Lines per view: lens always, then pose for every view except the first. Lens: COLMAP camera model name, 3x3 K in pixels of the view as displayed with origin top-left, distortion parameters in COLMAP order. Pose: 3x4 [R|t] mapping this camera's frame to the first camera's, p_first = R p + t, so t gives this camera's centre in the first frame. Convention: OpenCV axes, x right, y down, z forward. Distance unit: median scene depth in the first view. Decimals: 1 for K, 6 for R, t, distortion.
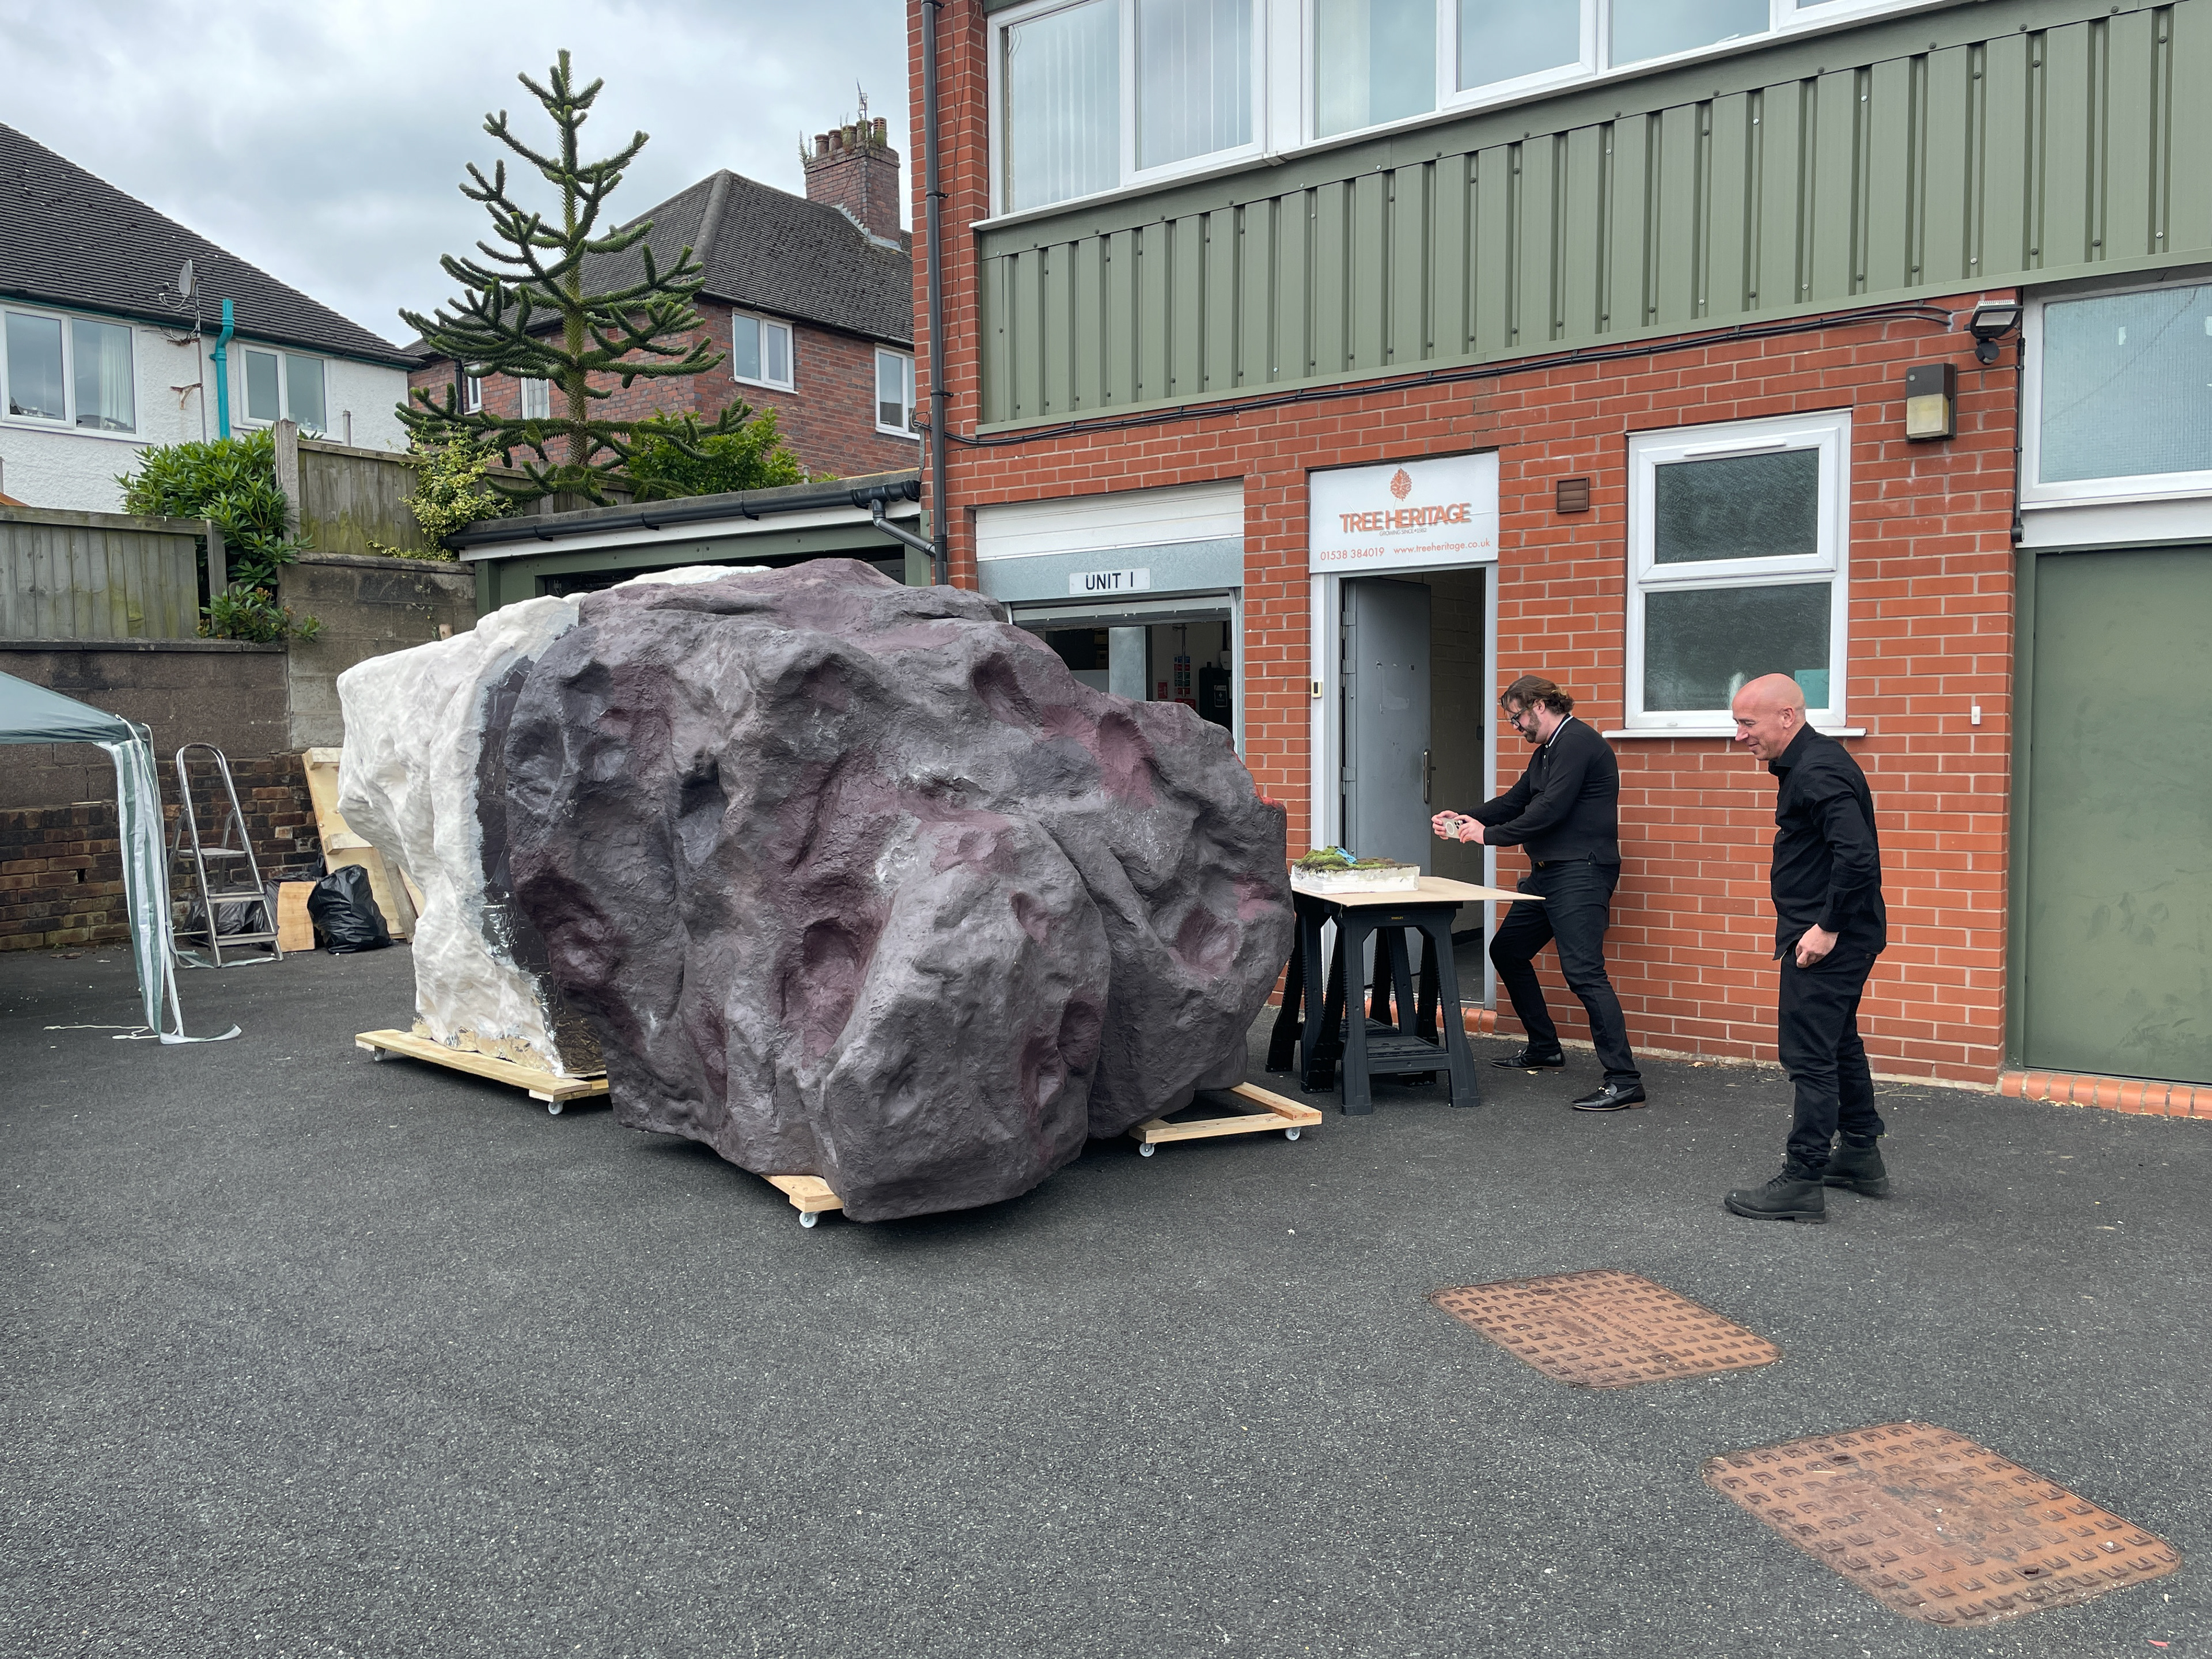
lens RADIAL K [[1671.0, 0, 1127.0], [0, 1671.0, 828.3], [0, 0, 1]] dist [0.081557, -0.109895]
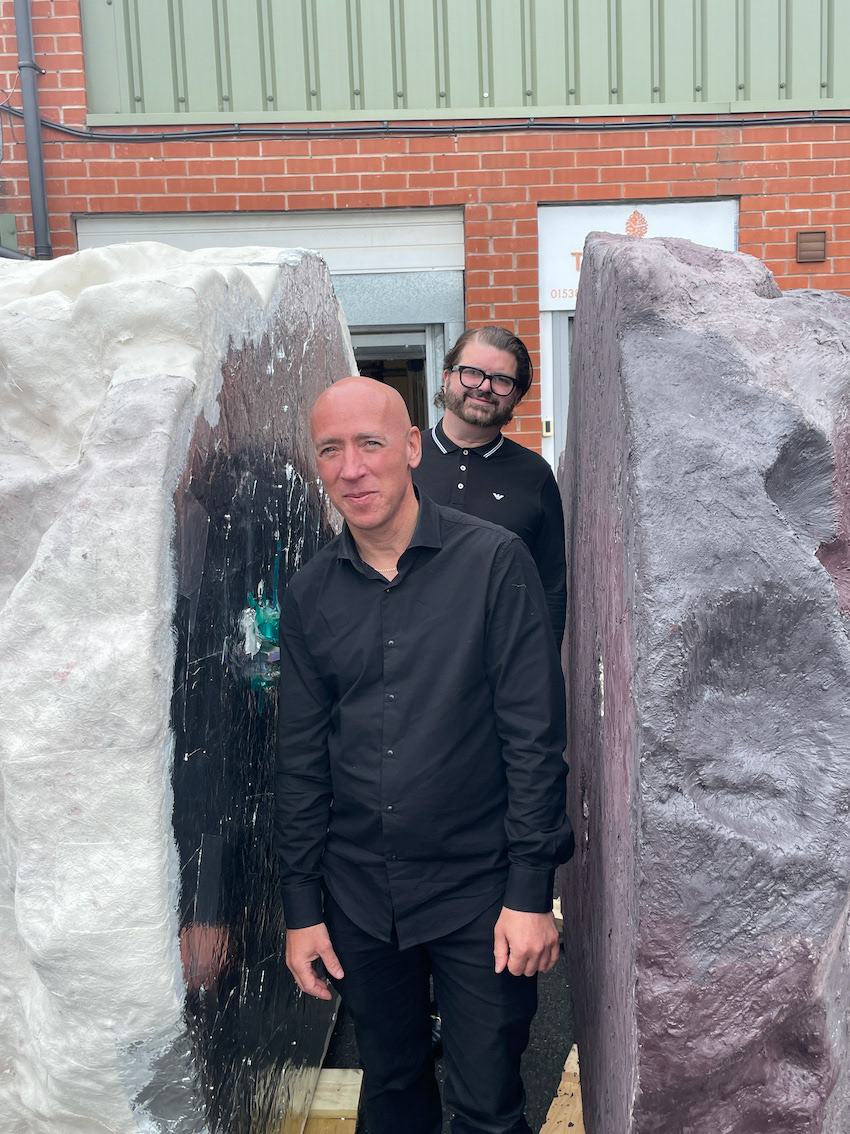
lens RADIAL K [[1046.8, 0, 423.1], [0, 1046.8, 558.6], [0, 0, 1]] dist [0.039532, 0.000000]
pose [[0.783477, -0.100896, 0.613175, -0.356797], [0.067057, 0.994696, 0.077994, -0.062137], [-0.617792, -0.019989, 0.786087, 0.576758]]
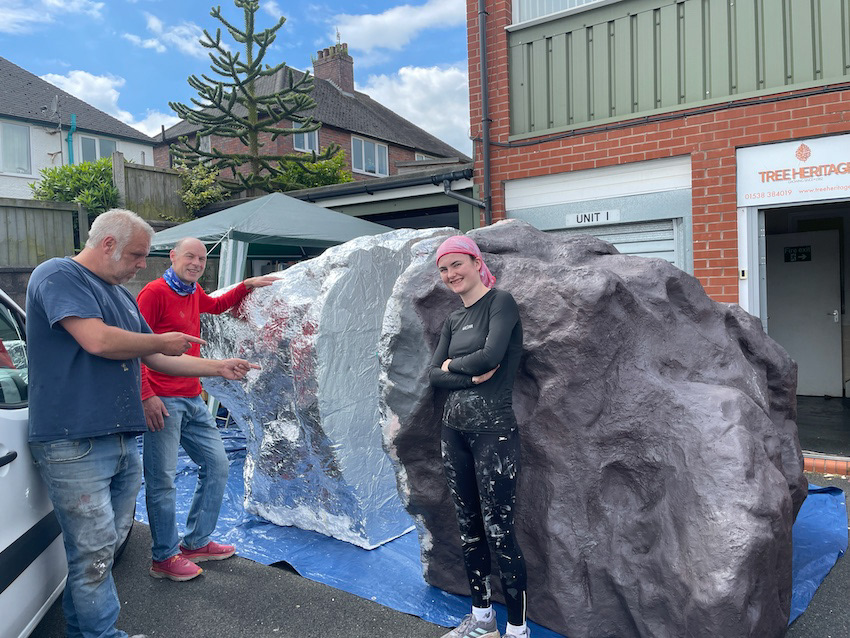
lens RADIAL K [[642.1, 0, 428.0], [0, 642.1, 307.1], [0, 0, 1]] dist [0.081557, -0.109895]
pose [[0.999270, -0.026304, 0.027688, -0.240244], [0.027371, 0.998869, -0.038889, -0.033959], [-0.026633, 0.039619, 0.998860, 0.362192]]
